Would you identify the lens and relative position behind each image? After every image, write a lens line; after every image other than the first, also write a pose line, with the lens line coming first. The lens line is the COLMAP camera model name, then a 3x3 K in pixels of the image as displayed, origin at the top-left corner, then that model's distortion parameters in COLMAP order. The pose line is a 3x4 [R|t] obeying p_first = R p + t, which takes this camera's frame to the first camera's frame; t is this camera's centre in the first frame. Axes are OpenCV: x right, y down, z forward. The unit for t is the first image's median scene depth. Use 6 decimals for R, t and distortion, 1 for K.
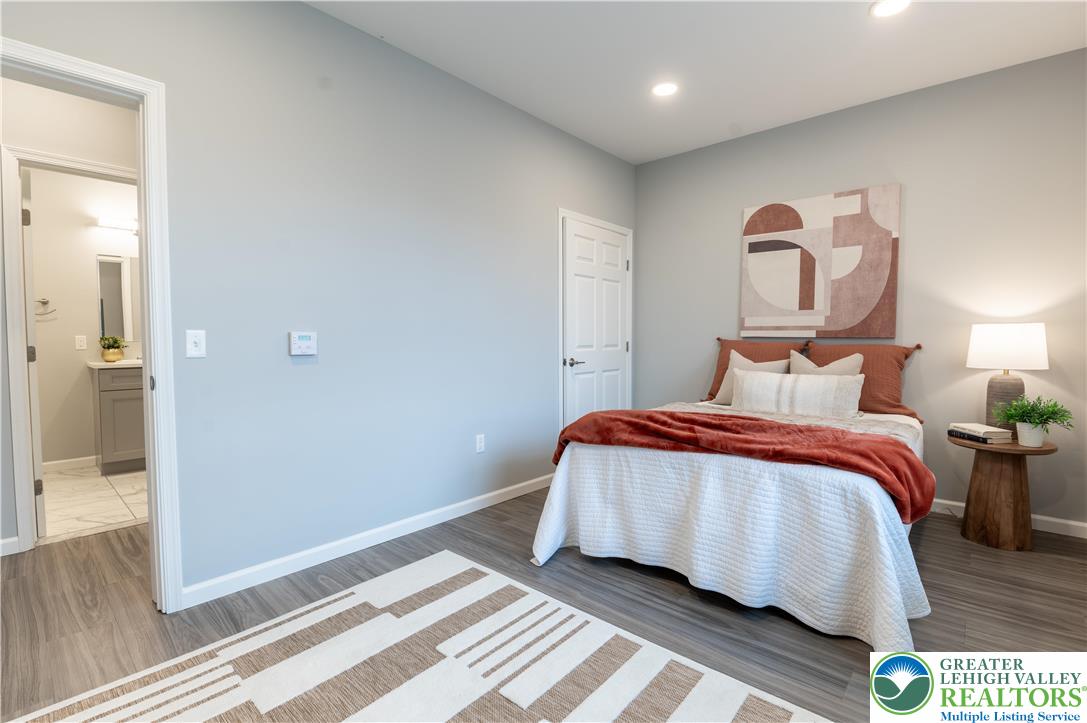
lens RADIAL K [[480.8, 0, 543.5], [0, 480.8, 361.5], [0, 0, 1]] dist [-0.014245, -0.000684]
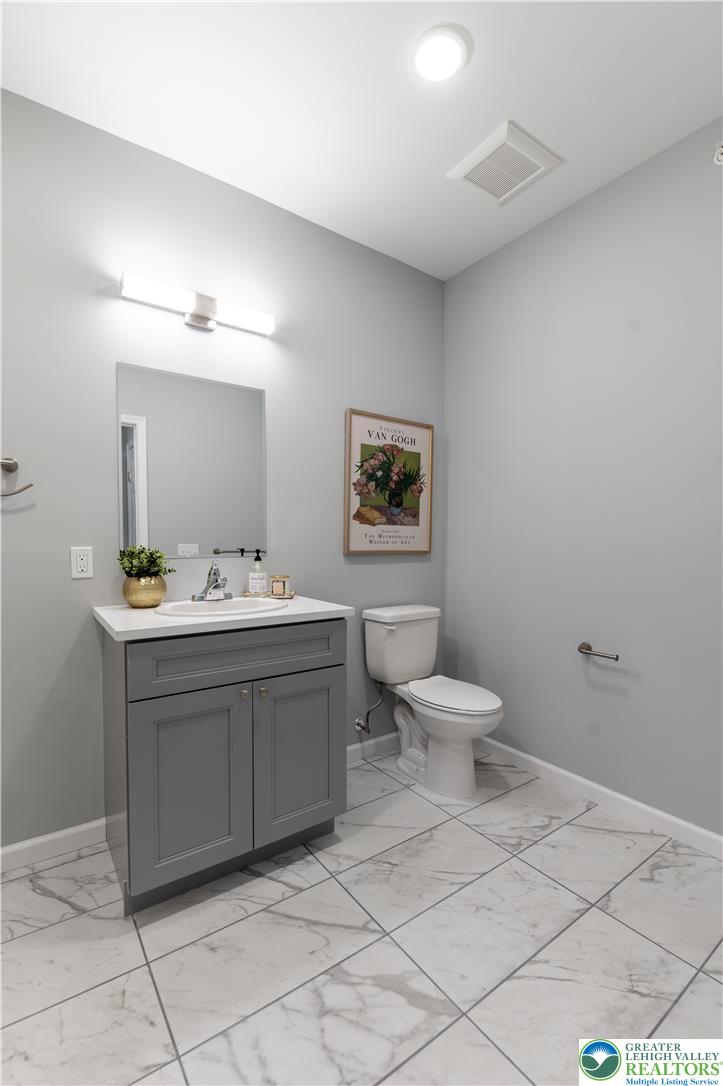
lens RADIAL K [[480.3, 0, 366.0], [0, 480.3, 553.3], [0, 0, 1]] dist [-0.014245, -0.000684]
pose [[0.975408, 0.007319, -0.220284, -0.622309], [-0.011695, 0.999759, -0.018568, -0.042619], [0.220095, 0.020687, 0.975259, 0.626228]]
